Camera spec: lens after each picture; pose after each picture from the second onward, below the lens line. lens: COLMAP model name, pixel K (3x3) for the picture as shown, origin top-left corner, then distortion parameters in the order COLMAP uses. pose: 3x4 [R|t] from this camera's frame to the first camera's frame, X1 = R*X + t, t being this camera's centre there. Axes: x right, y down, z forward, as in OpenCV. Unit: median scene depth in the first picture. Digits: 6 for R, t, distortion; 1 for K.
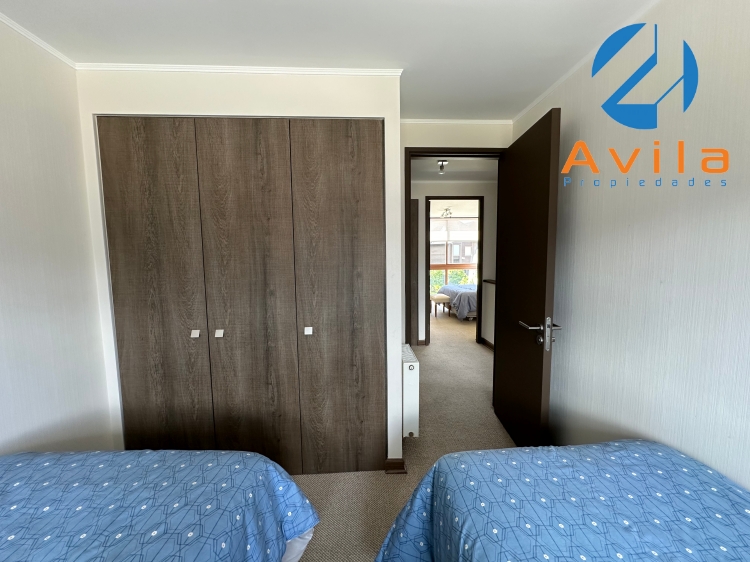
lens RADIAL K [[299.4, 0, 374.8], [0, 299.4, 281.1], [0, 0, 1]] dist [-0.004321, 0.000875]
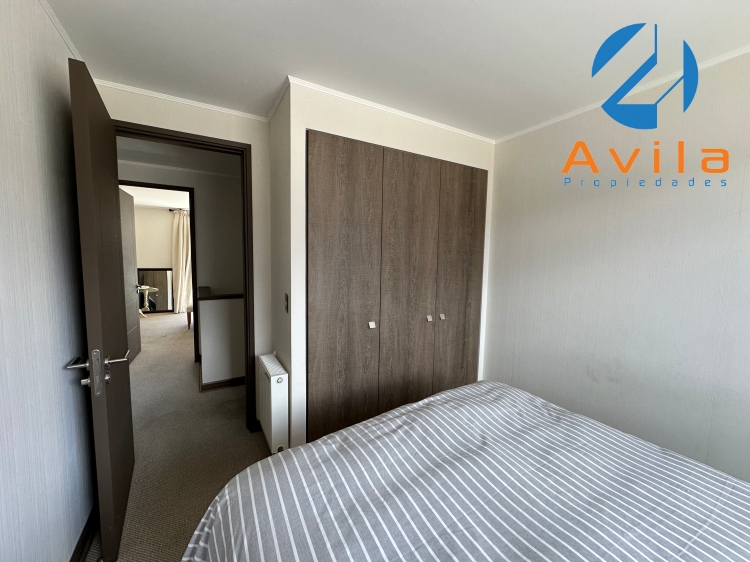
lens RADIAL K [[299.4, 0, 376.1], [0, 299.4, 278.2], [0, 0, 1]] dist [-0.004321, 0.000875]
pose [[0.892136, -0.002000, 0.451762, -1.182486], [0.002918, 0.999995, -0.001335, -0.074921], [-0.451757, 0.002509, 0.892138, -0.085758]]
